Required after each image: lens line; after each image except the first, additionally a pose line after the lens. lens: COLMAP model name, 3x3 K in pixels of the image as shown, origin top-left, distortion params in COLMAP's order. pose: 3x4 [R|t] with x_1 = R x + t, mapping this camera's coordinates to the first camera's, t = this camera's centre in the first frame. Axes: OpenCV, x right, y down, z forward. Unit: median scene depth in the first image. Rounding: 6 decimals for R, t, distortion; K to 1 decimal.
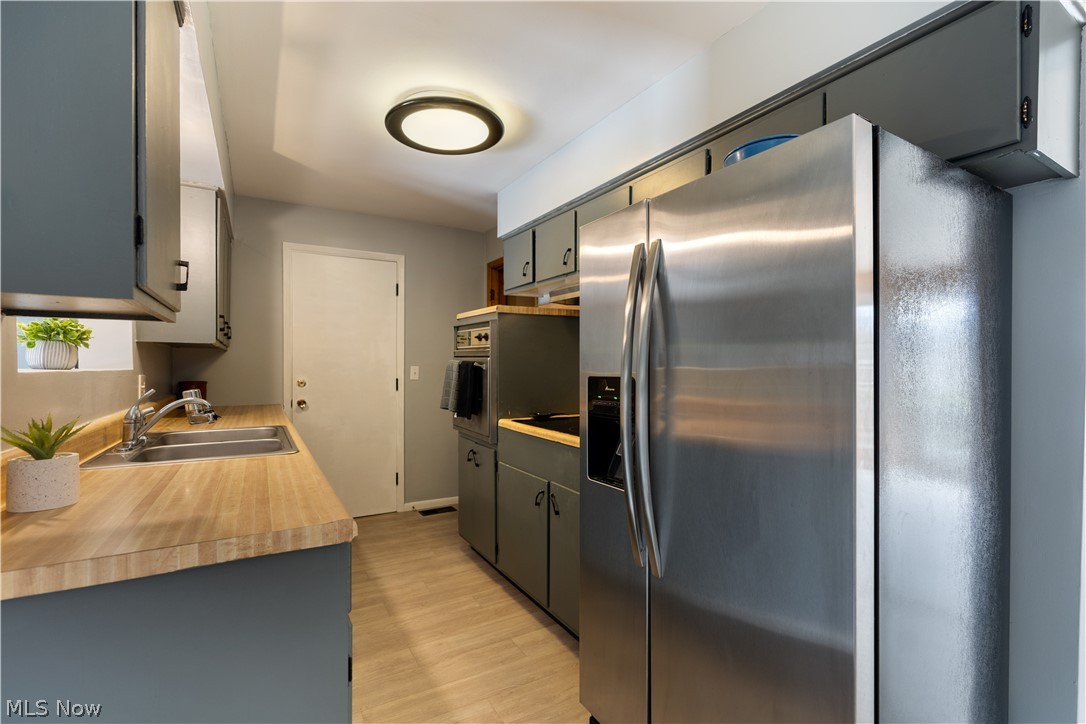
lens RADIAL K [[488.3, 0, 546.2], [0, 488.3, 363.6], [0, 0, 1]] dist [-0.002001, 0.001063]
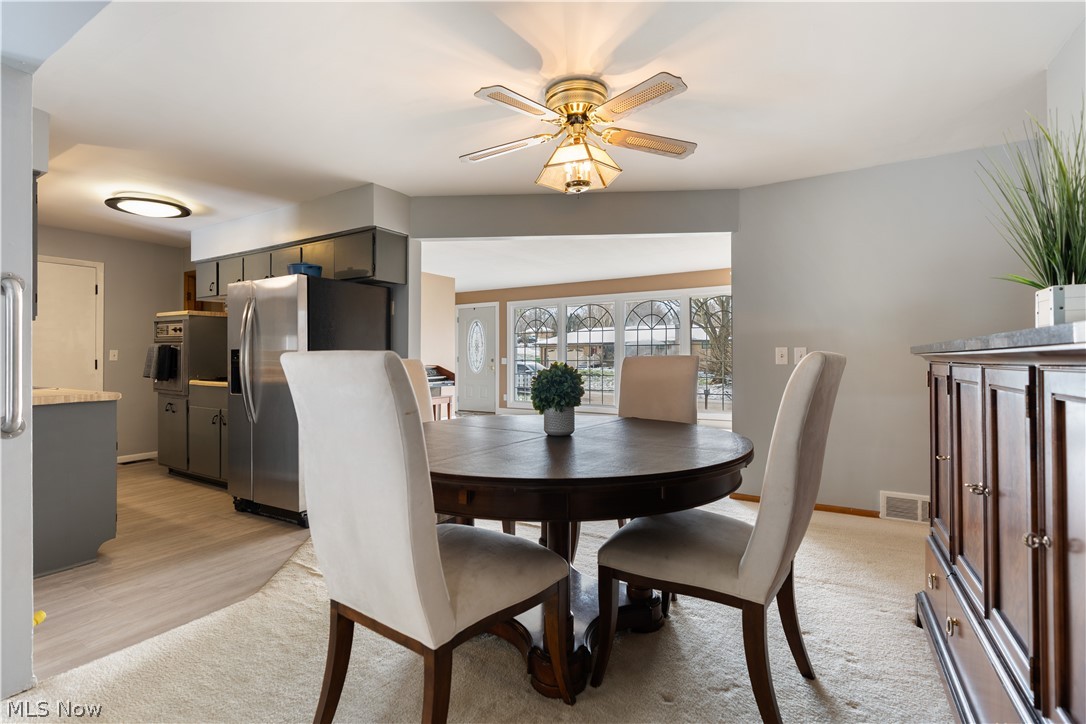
lens RADIAL K [[488.3, 0, 536.8], [0, 488.3, 352.8], [0, 0, 1]] dist [-0.002001, 0.001063]
pose [[0.880808, -0.001053, 0.473473, 0.135454], [0.002867, 0.999991, -0.003110, 0.026827], [-0.473466, 0.004097, 0.880803, -0.873330]]
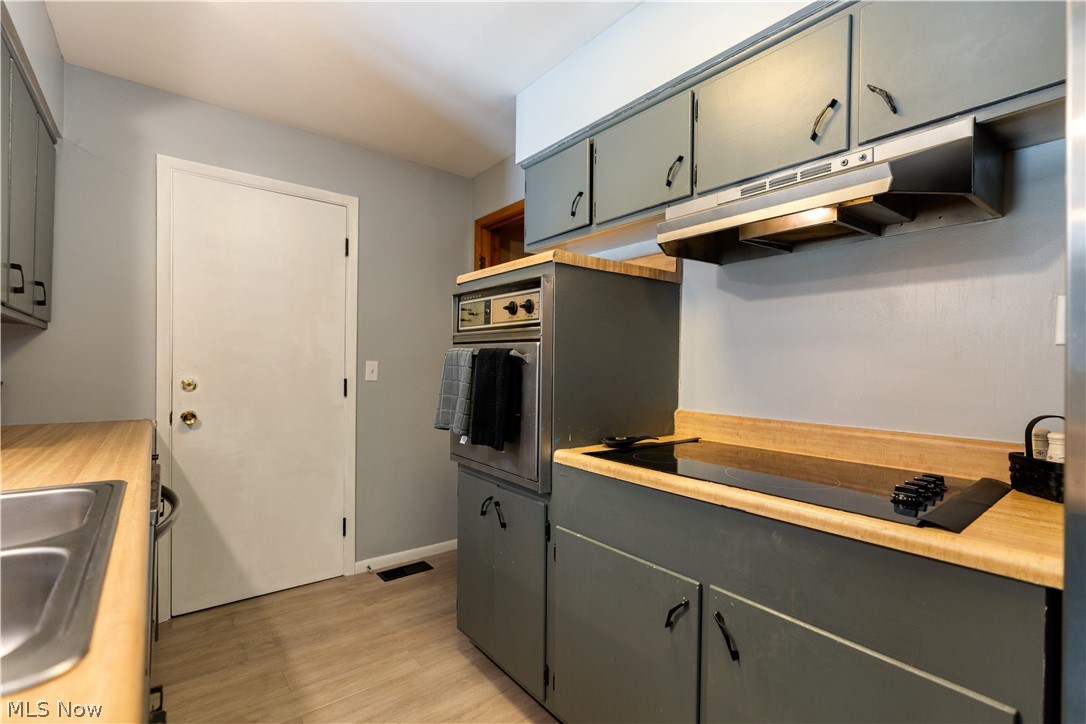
lens RADIAL K [[488.3, 0, 546.2], [0, 488.3, 367.1], [0, 0, 1]] dist [-0.002001, 0.001063]
pose [[0.990212, 0.009073, 0.139273, -0.166061], [-0.009375, 0.999955, 0.001509, 0.014416], [-0.139253, -0.002800, 0.990253, 0.388917]]
